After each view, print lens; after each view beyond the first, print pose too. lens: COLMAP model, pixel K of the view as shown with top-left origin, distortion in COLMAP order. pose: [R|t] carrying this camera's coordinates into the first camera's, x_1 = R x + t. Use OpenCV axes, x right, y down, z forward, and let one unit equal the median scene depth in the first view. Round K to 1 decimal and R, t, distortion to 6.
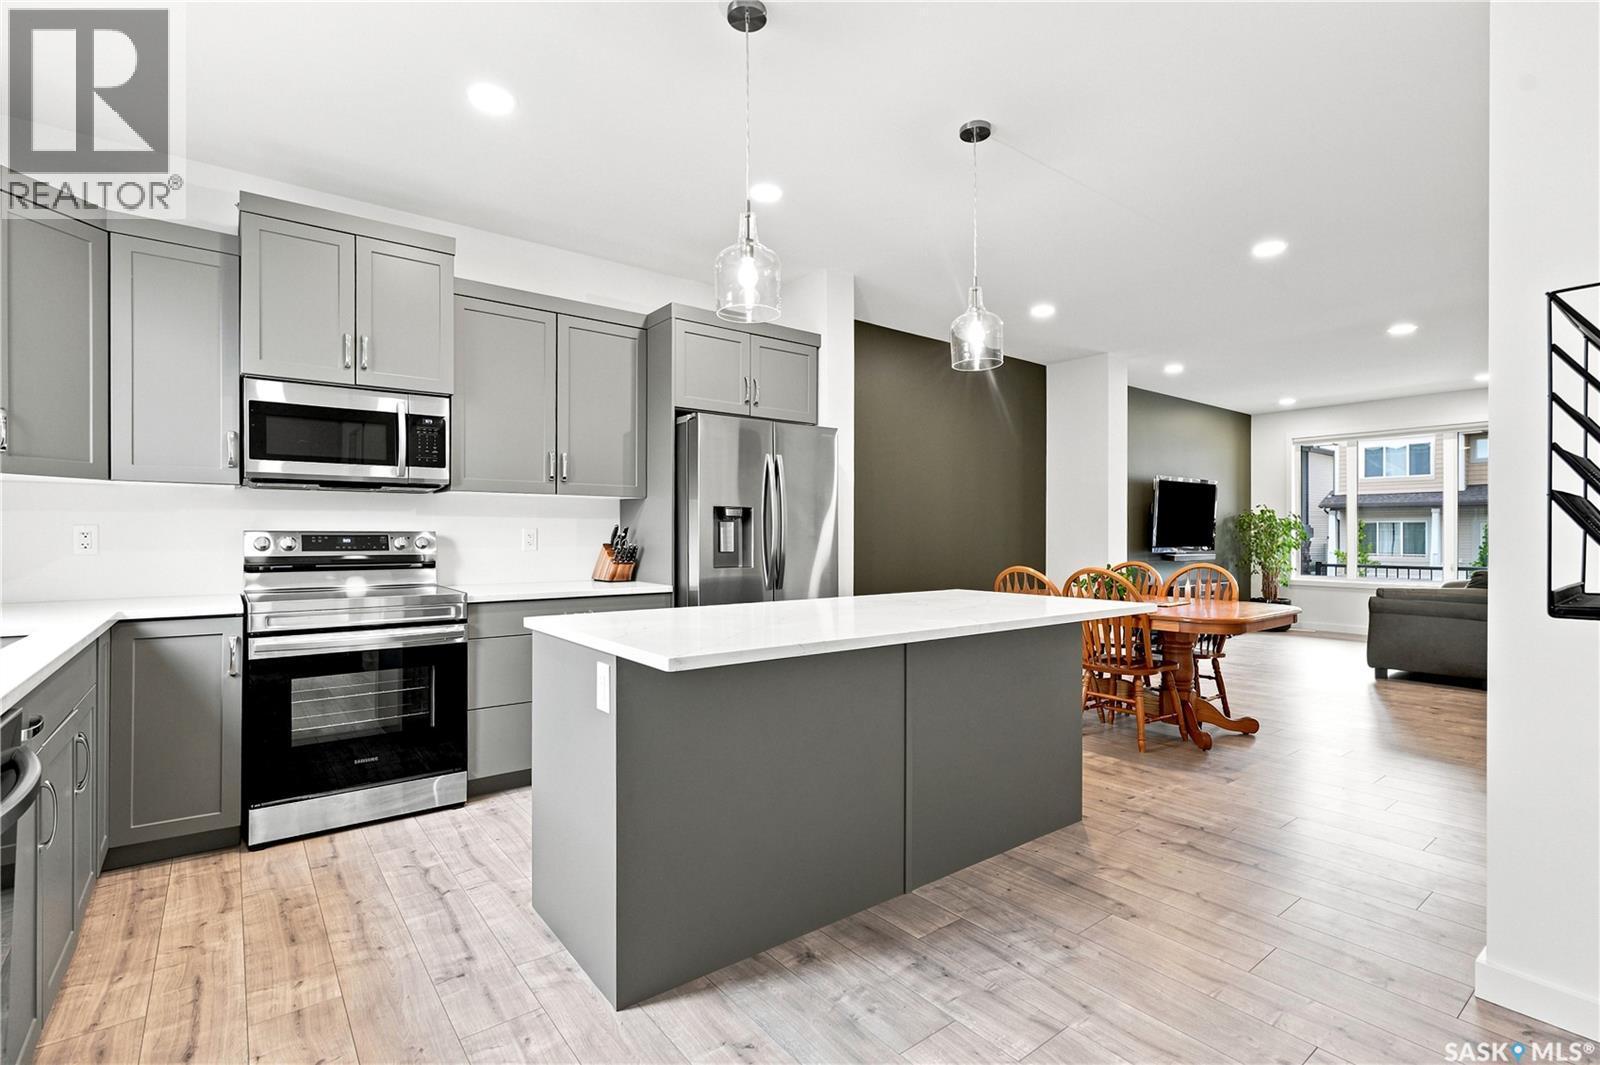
lens RADIAL K [[726.4, 0, 800.5], [0, 726.4, 540.5], [0, 0, 1]] dist [-0.016663, -0.000555]
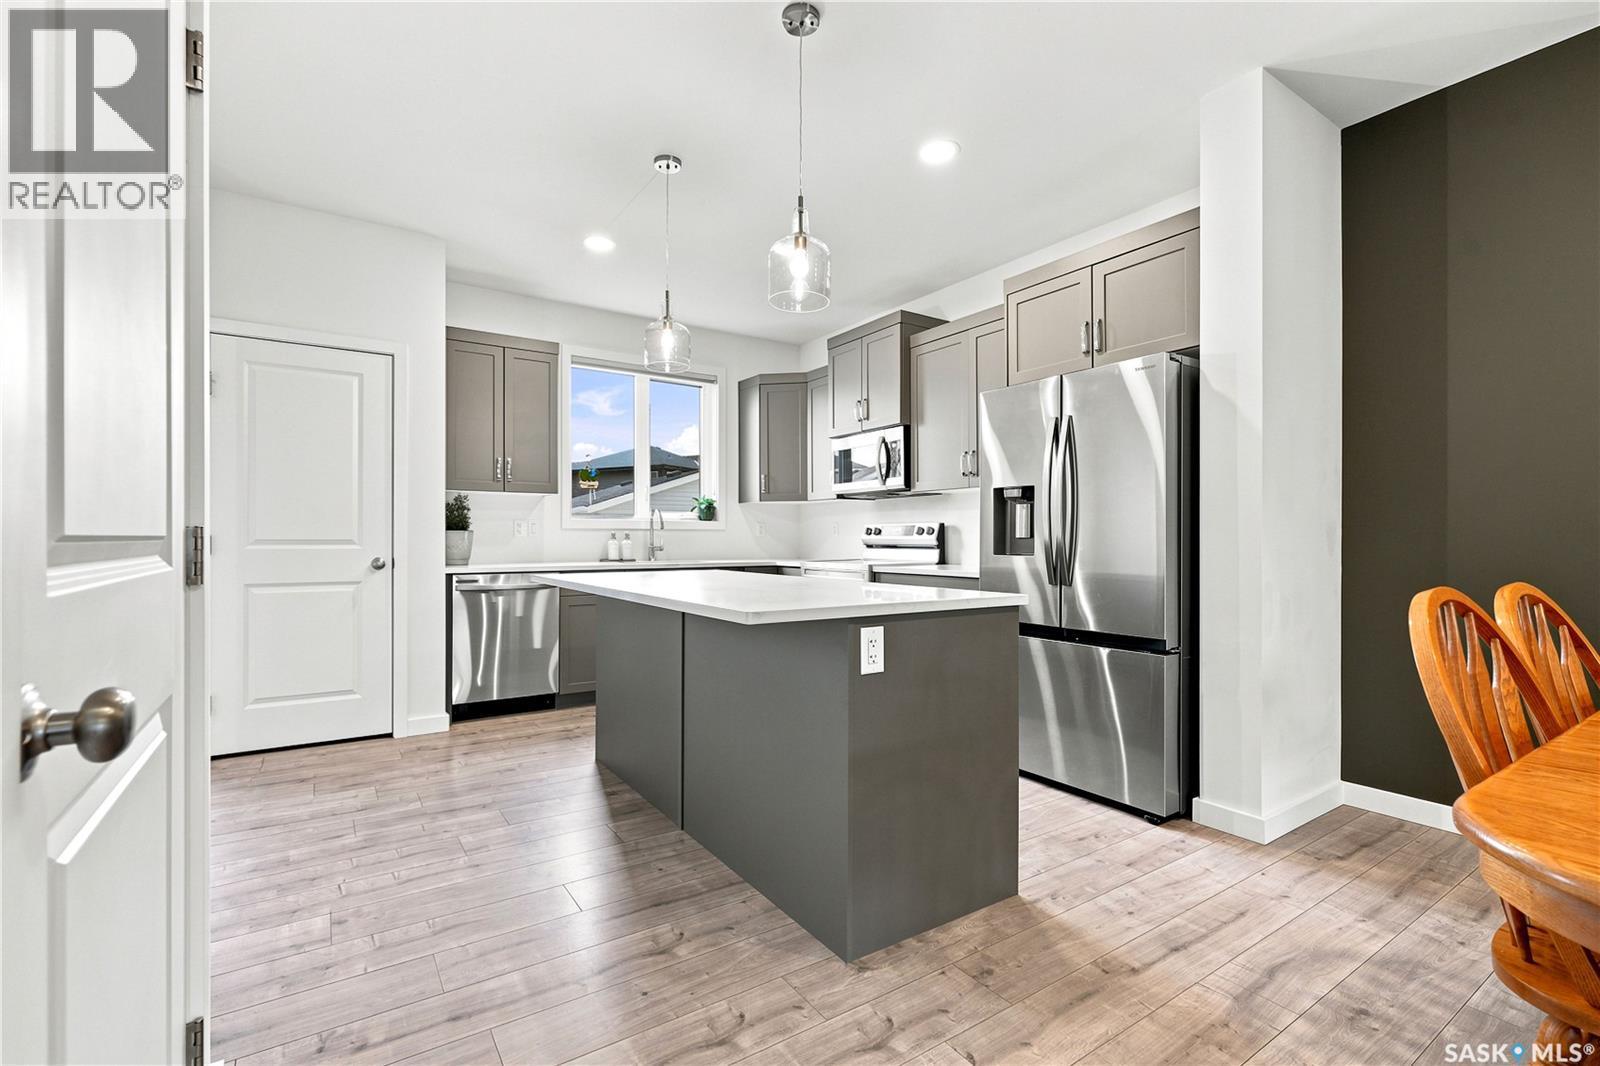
lens RADIAL K [[726.4, 0, 798.3], [0, 726.4, 533.5], [0, 0, 1]] dist [-0.016663, -0.000555]
pose [[-0.074900, -0.003813, -0.997184, 0.959690], [-0.000260, 0.999993, -0.003804, 0.015555], [0.997191, -0.000026, -0.074901, 0.949943]]
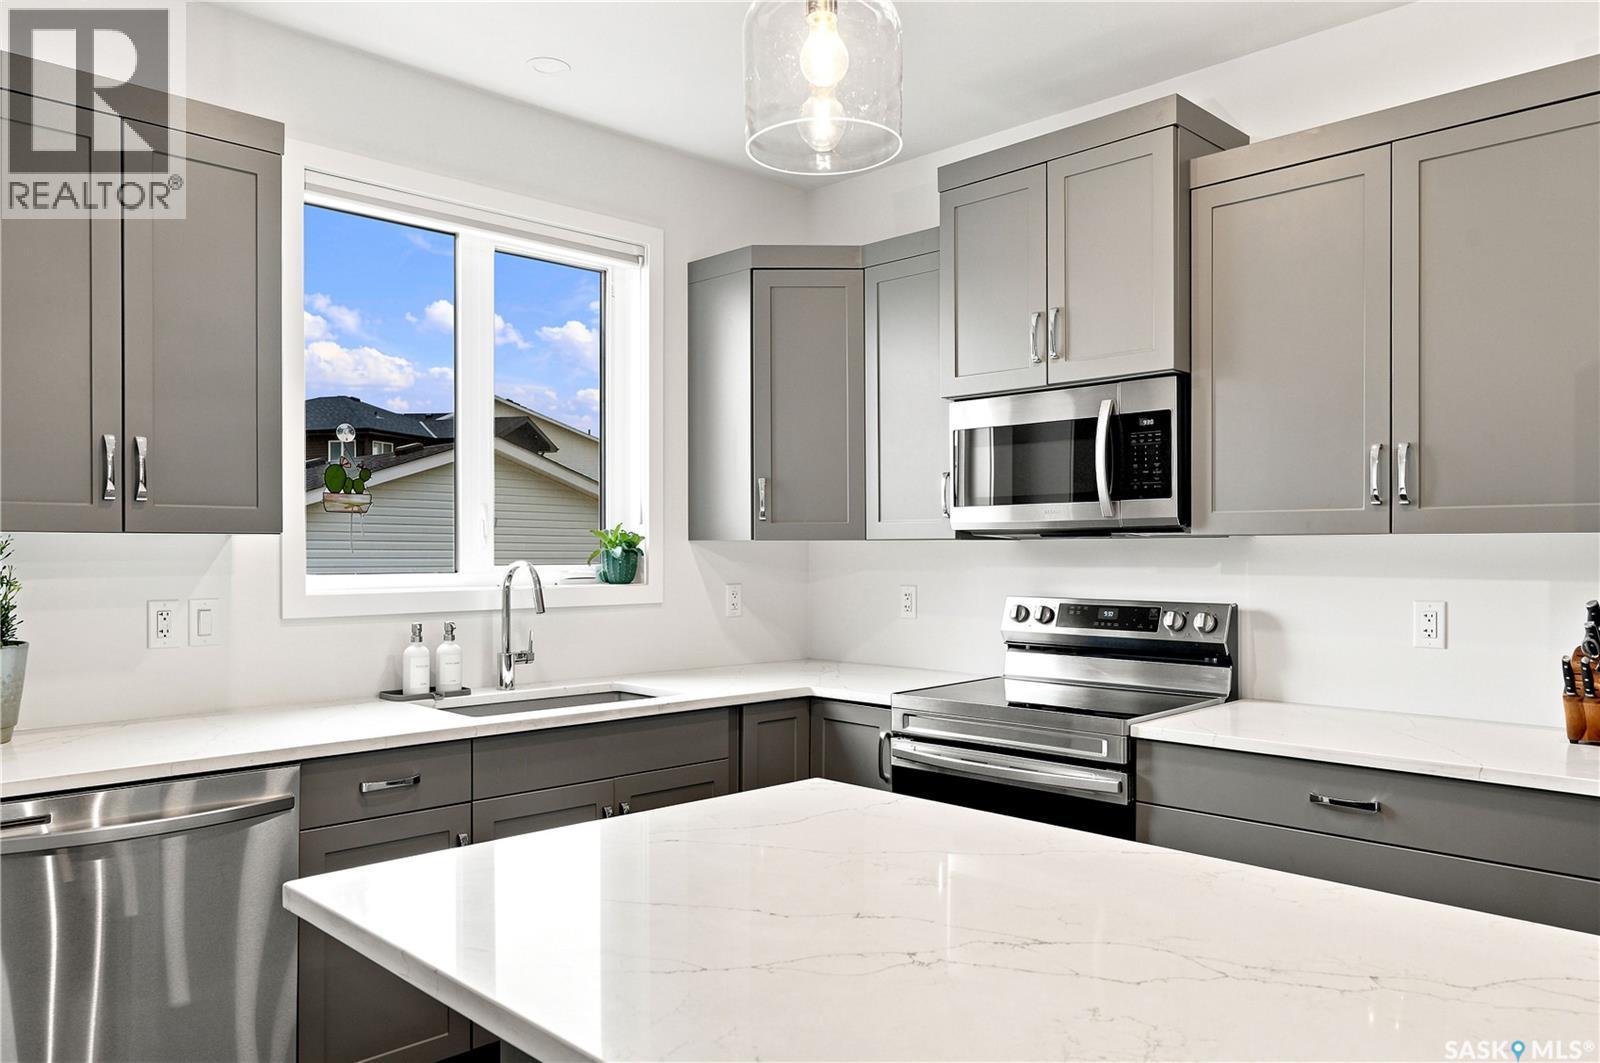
lens RADIAL K [[1169.6, 0, 804.5], [0, 1169.6, 547.8], [0, 0, 1]] dist [0.009894, 0.000173]
pose [[0.117722, -0.002657, -0.993043, 0.422901], [-0.003914, 0.999987, -0.003139, -0.058722], [0.993039, 0.004256, 0.117710, 0.626673]]
